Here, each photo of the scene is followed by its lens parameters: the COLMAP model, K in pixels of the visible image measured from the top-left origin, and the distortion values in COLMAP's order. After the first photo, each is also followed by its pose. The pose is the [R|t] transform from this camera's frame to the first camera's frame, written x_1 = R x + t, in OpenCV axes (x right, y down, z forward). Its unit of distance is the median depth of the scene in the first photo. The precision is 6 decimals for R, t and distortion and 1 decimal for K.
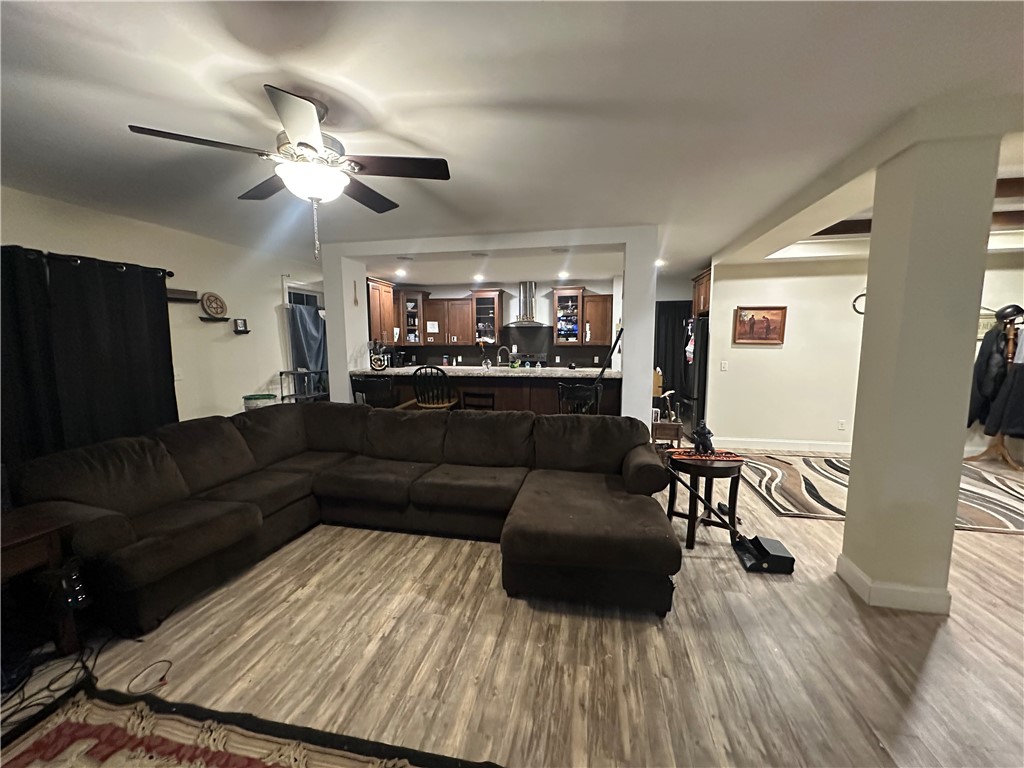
lens RADIAL K [[406.9, 0, 508.5], [0, 406.9, 385.9], [0, 0, 1]] dist [-0.001654, -0.000010]
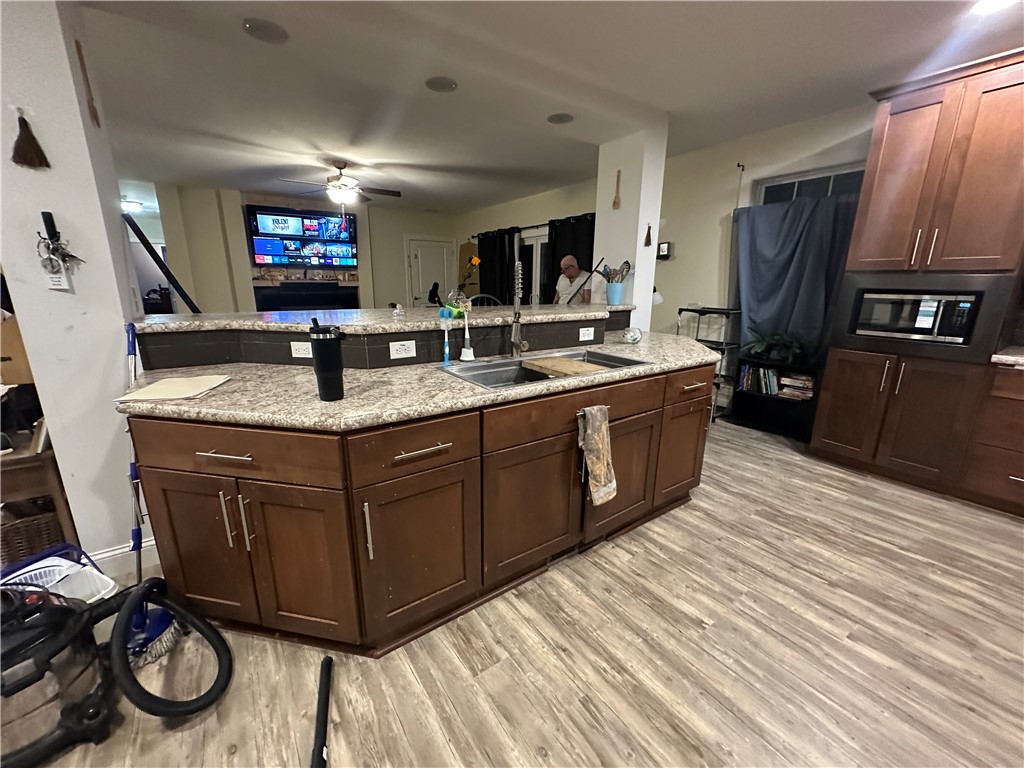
lens RADIAL K [[406.5, 0, 512.0], [0, 406.5, 384.0], [0, 0, 1]] dist [-0.001587, 0.000022]
pose [[-0.683484, 0.175704, -0.708504, 0.307576], [-0.088734, 0.943403, 0.319558, -0.132264], [0.724552, 0.281281, -0.629210, 1.499503]]
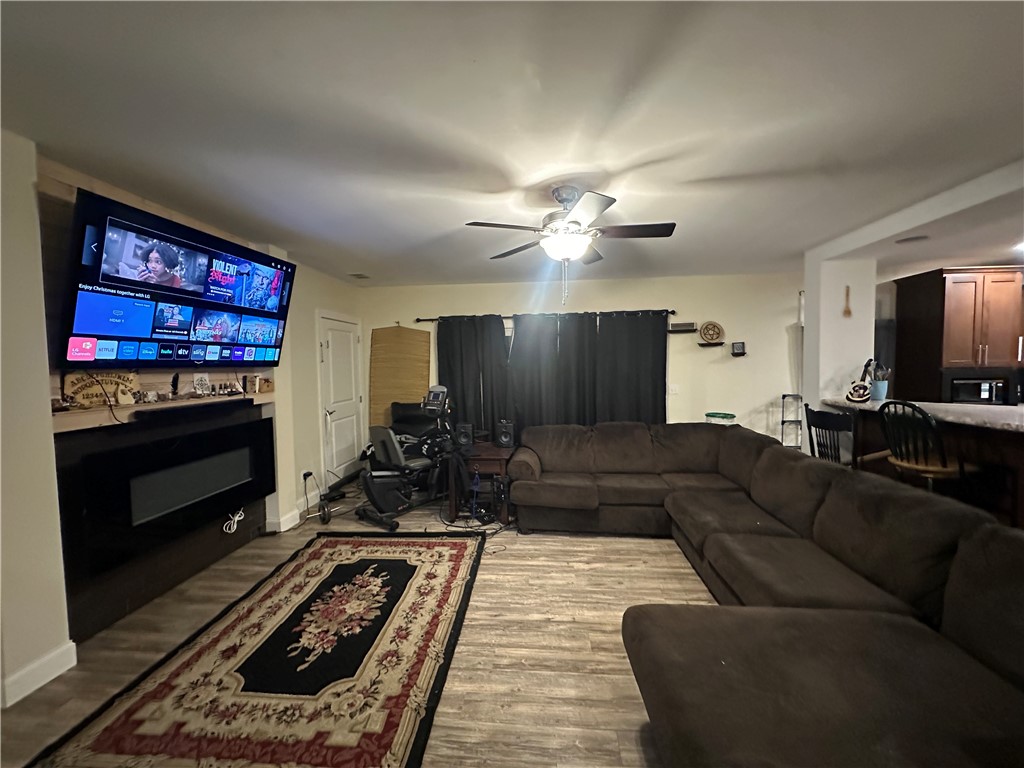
lens RADIAL K [[407.9, 0, 513.5], [0, 407.9, 383.8], [0, 0, 1]] dist [-0.001660, -0.000099]
pose [[0.125139, 0.048941, -0.990931, 0.355587], [-0.097000, 0.994601, 0.036873, -0.039623], [0.987386, 0.091506, 0.129210, 0.300098]]
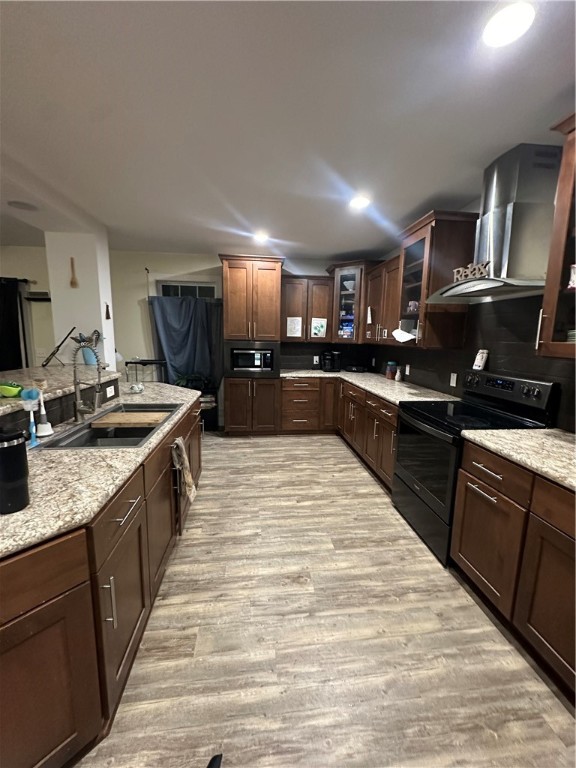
lens RADIAL K [[305.2, 0, 285.1], [0, 305.2, 383.4], [0, 0, 1]] dist [-0.001654, -0.000010]
pose [[0.314922, 0.154186, -0.936510, 0.420152], [-0.127825, 0.984617, 0.119122, -0.143754], [0.940470, 0.082196, 0.329787, 1.318050]]
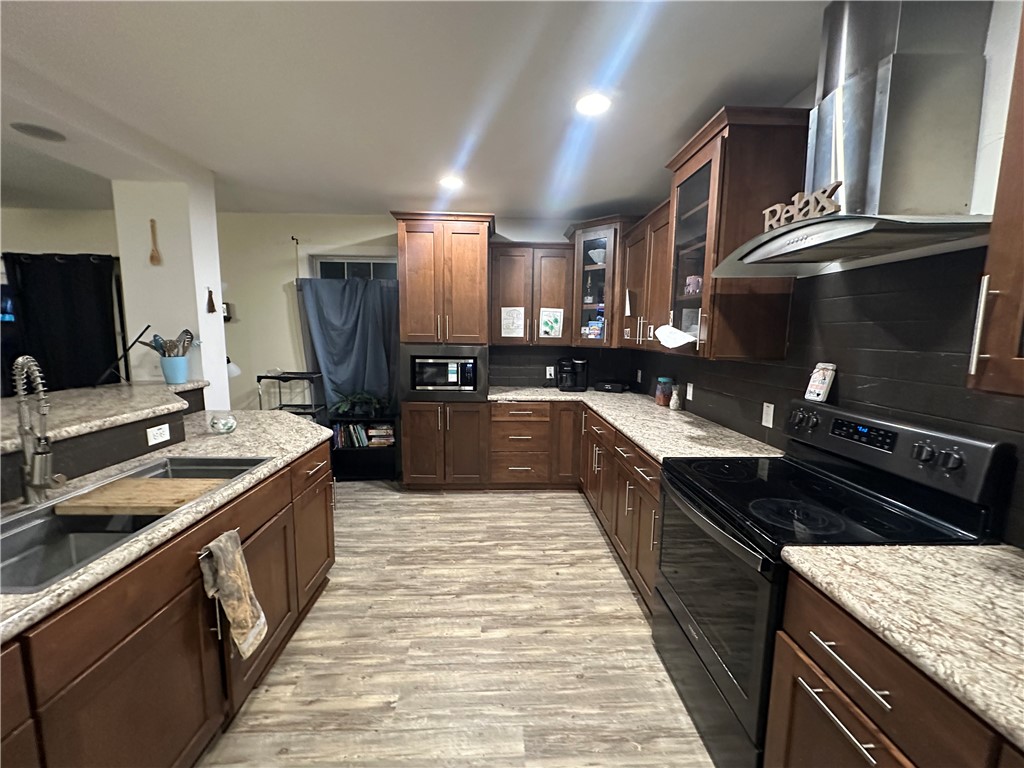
lens RADIAL K [[406.9, 0, 508.5], [0, 406.9, 385.9], [0, 0, 1]] dist [-0.001654, -0.000010]
pose [[0.243307, 0.130491, -0.961132, 0.313220], [-0.123766, 0.986986, 0.102670, -0.163692], [0.962021, 0.093975, 0.256291, 1.439177]]
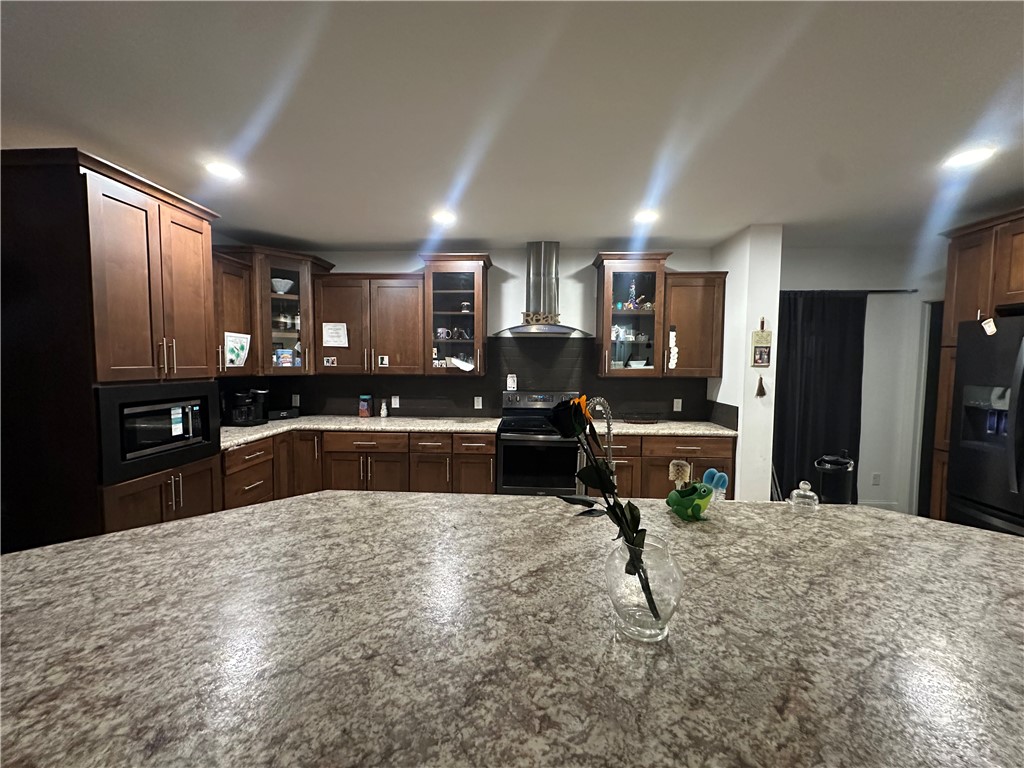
lens RADIAL K [[406.9, 0, 508.5], [0, 406.9, 385.9], [0, 0, 1]] dist [-0.001654, -0.000010]
pose [[0.987271, -0.000361, 0.159046, -0.119915], [0.008775, 0.998598, -0.052203, -0.111196], [-0.158804, 0.052934, 0.985890, 0.941142]]
